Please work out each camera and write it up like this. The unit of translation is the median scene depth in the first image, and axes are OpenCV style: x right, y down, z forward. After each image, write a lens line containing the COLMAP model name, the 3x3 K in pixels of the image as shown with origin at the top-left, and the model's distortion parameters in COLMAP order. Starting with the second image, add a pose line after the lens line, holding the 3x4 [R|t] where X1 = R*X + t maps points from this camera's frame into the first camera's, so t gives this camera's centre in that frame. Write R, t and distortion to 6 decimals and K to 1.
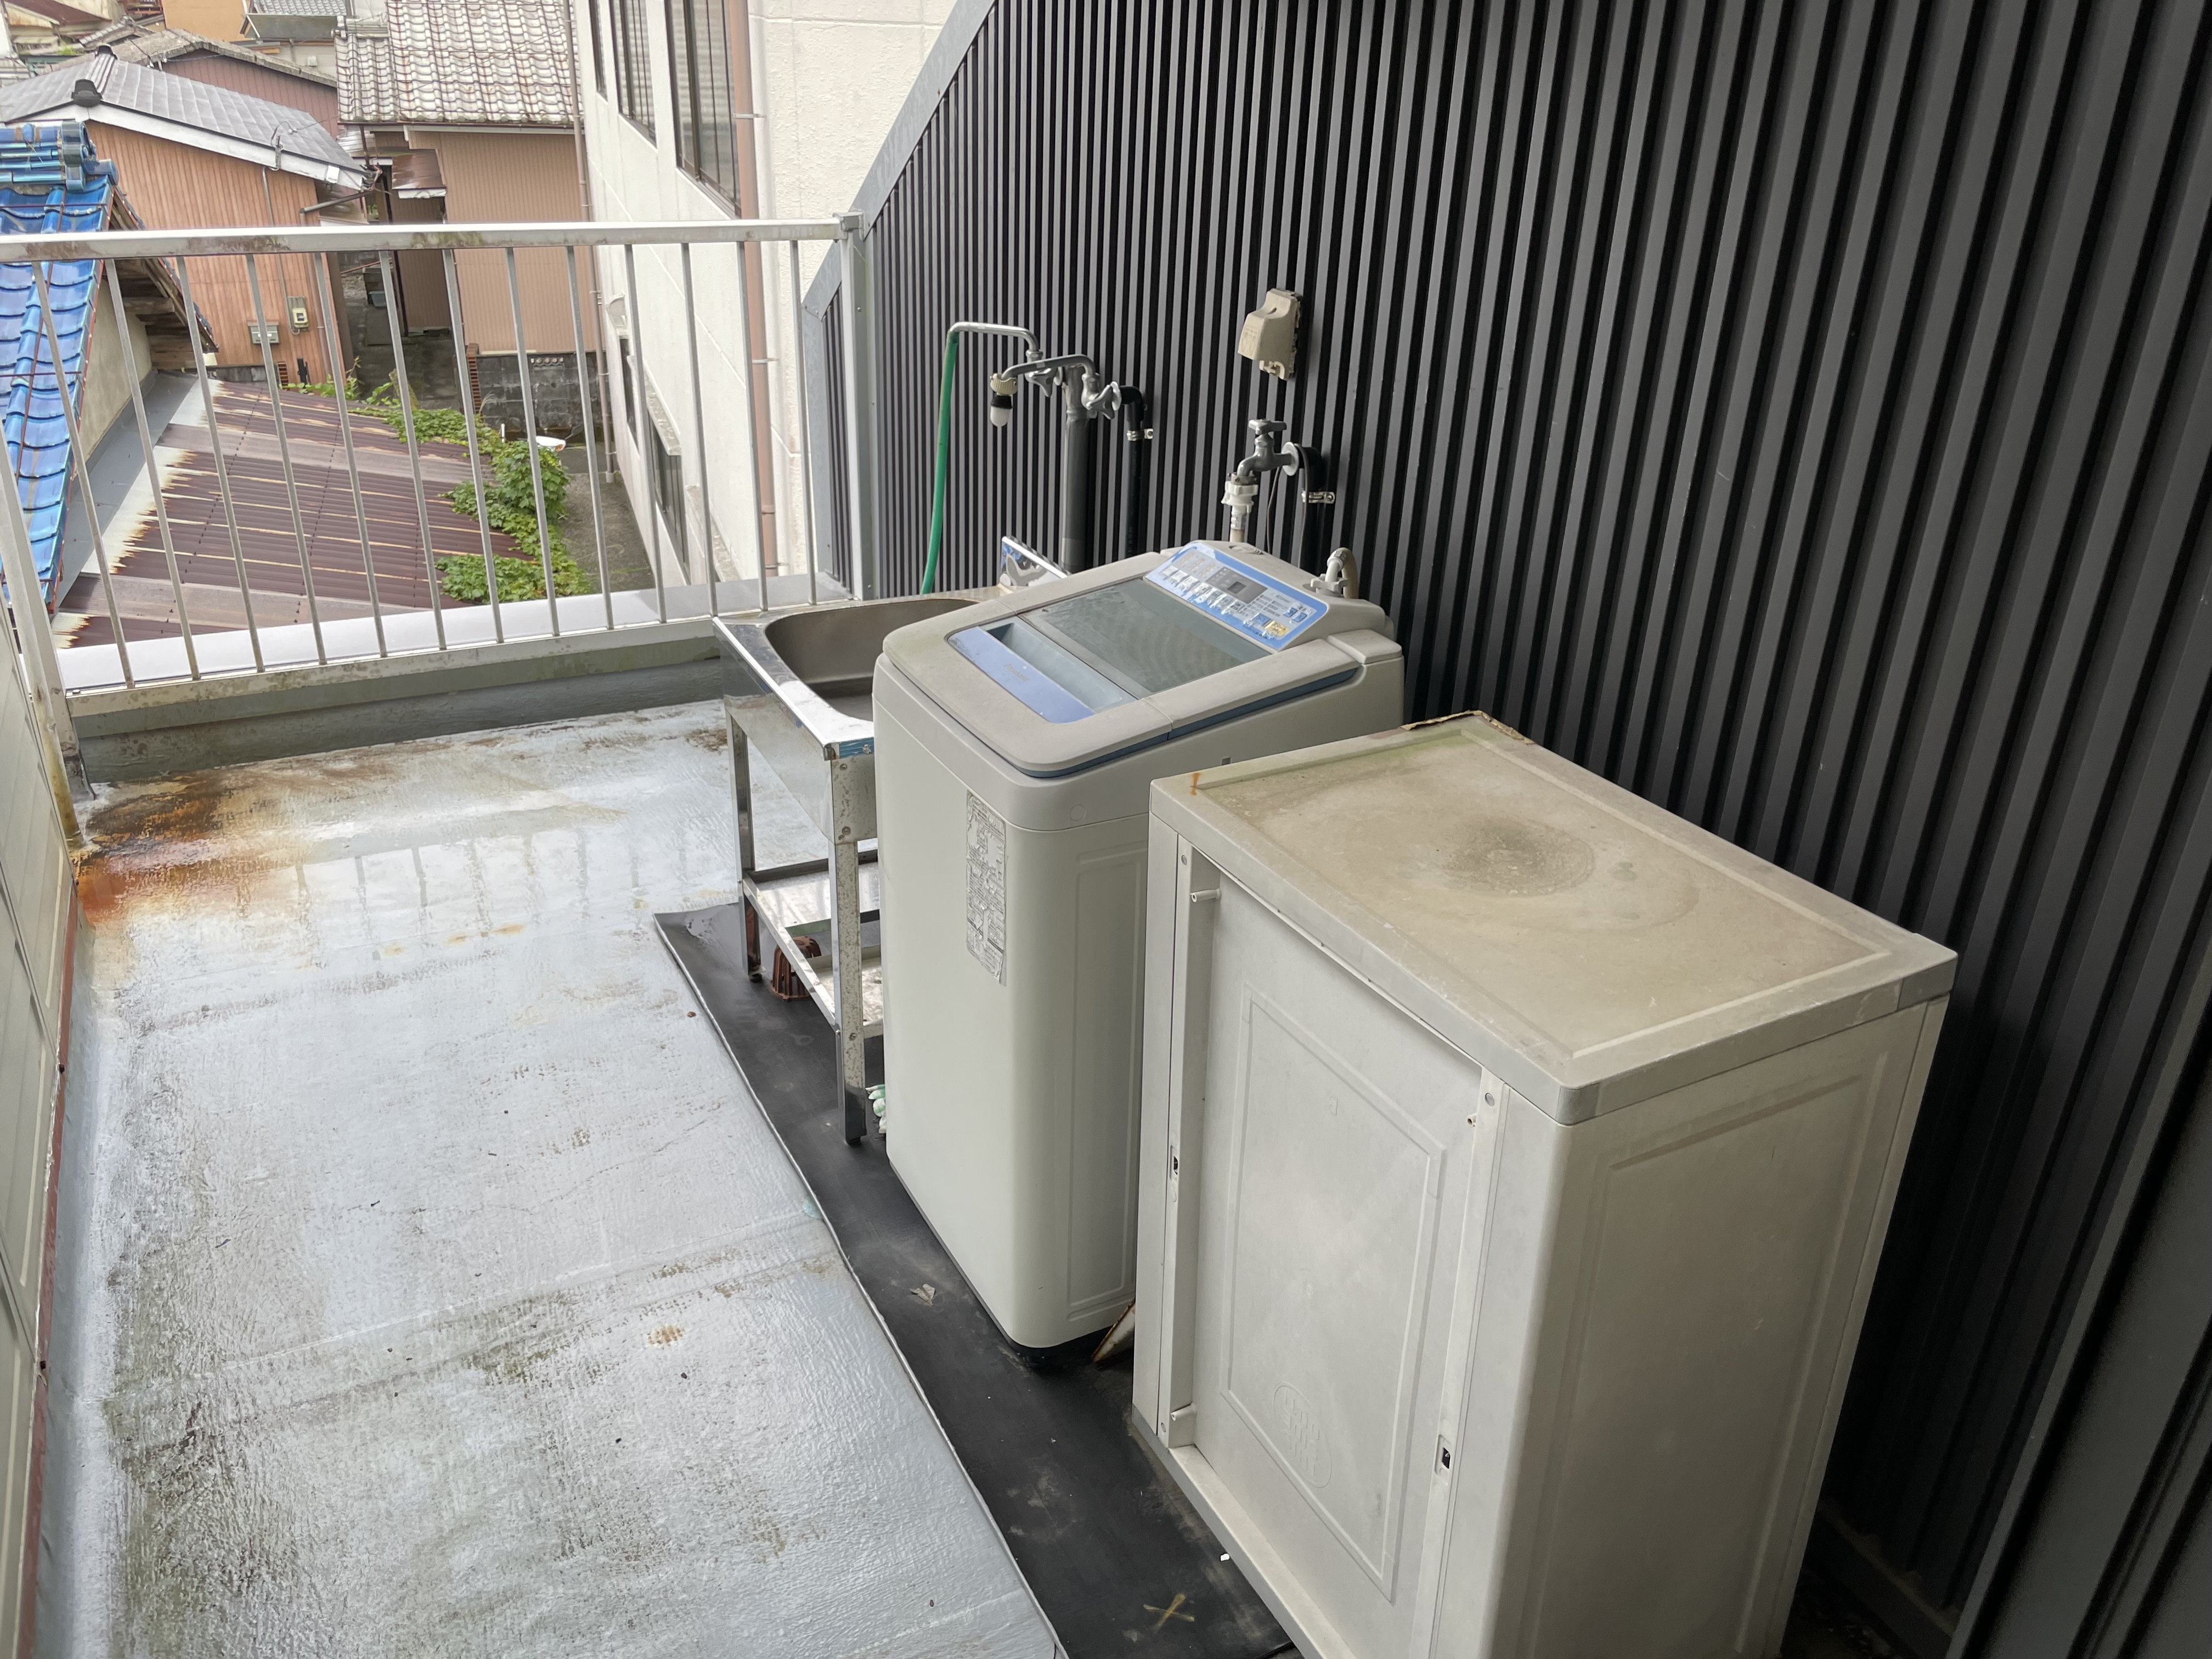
lens RADIAL K [[1703.2, 0, 1106.0], [0, 1703.2, 829.5], [0, 0, 1]] dist [0.197385, -0.001458]
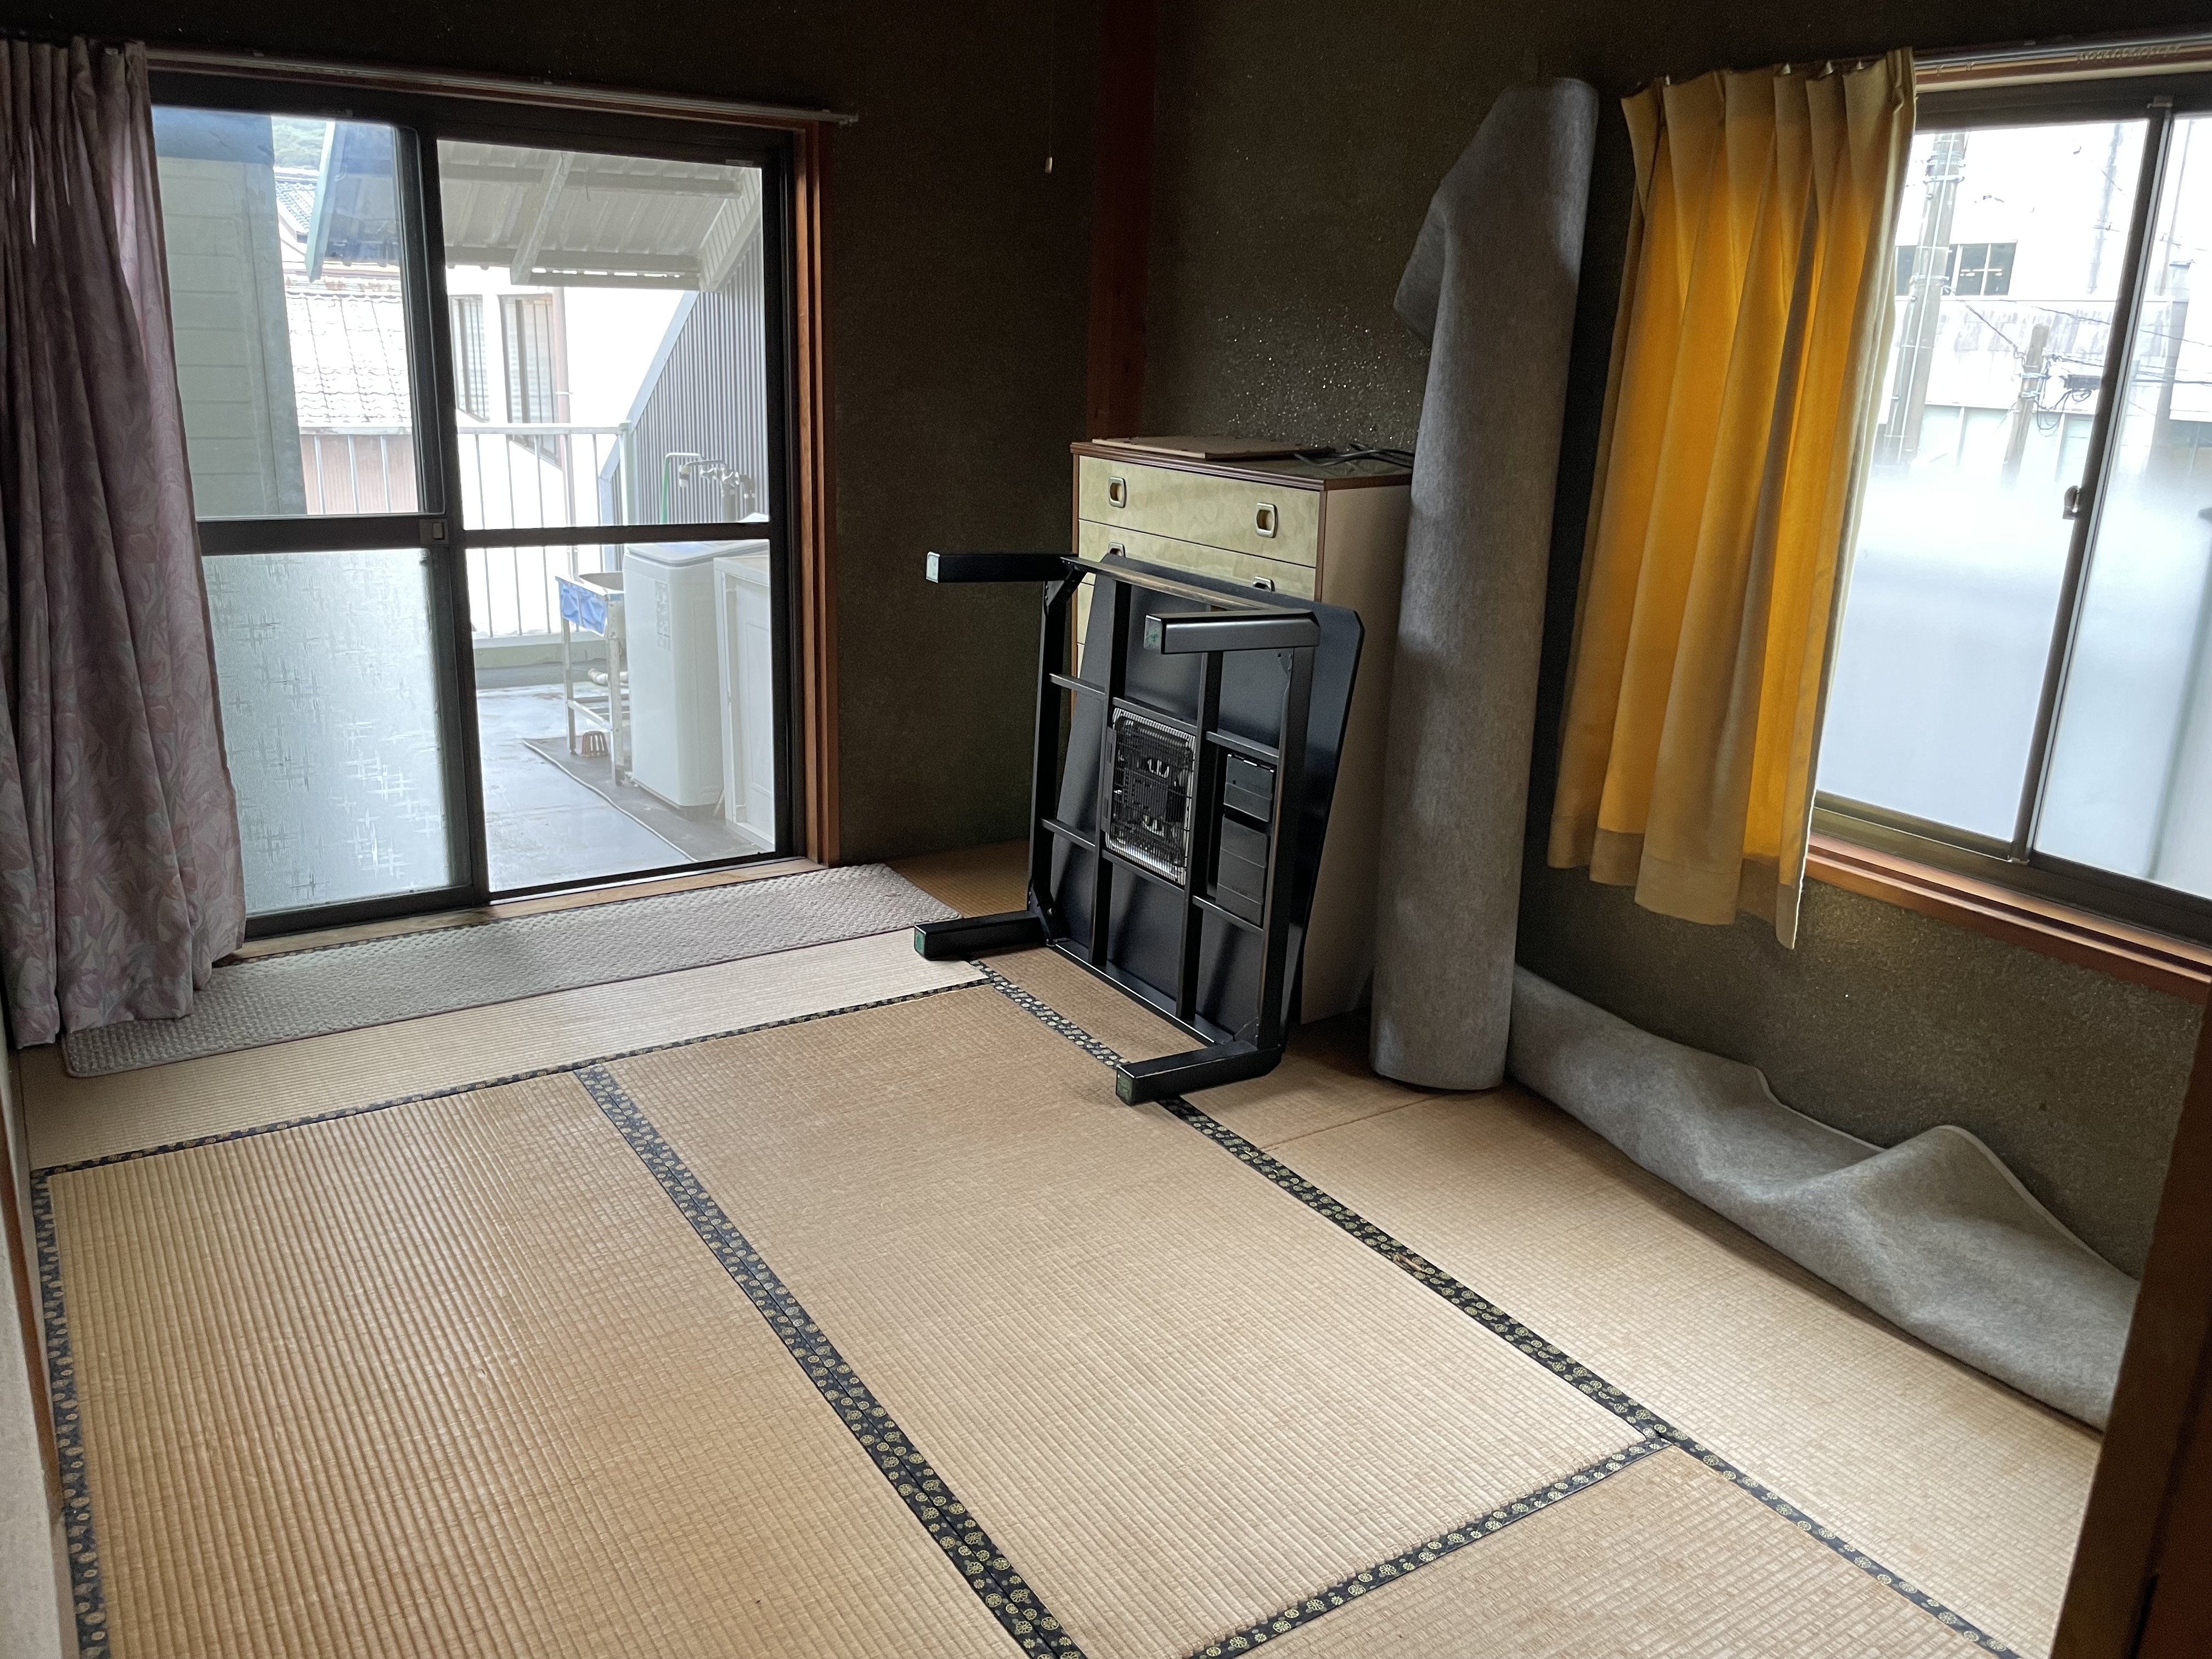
lens RADIAL K [[1703.2, 0, 1106.0], [0, 1703.2, 829.5], [0, 0, 1]] dist [0.197385, -0.001458]
pose [[0.994392, -0.027836, 0.102028, 0.175095], [0.043920, 0.986307, -0.158963, 0.426572], [-0.096206, 0.162553, 0.981998, -0.881330]]
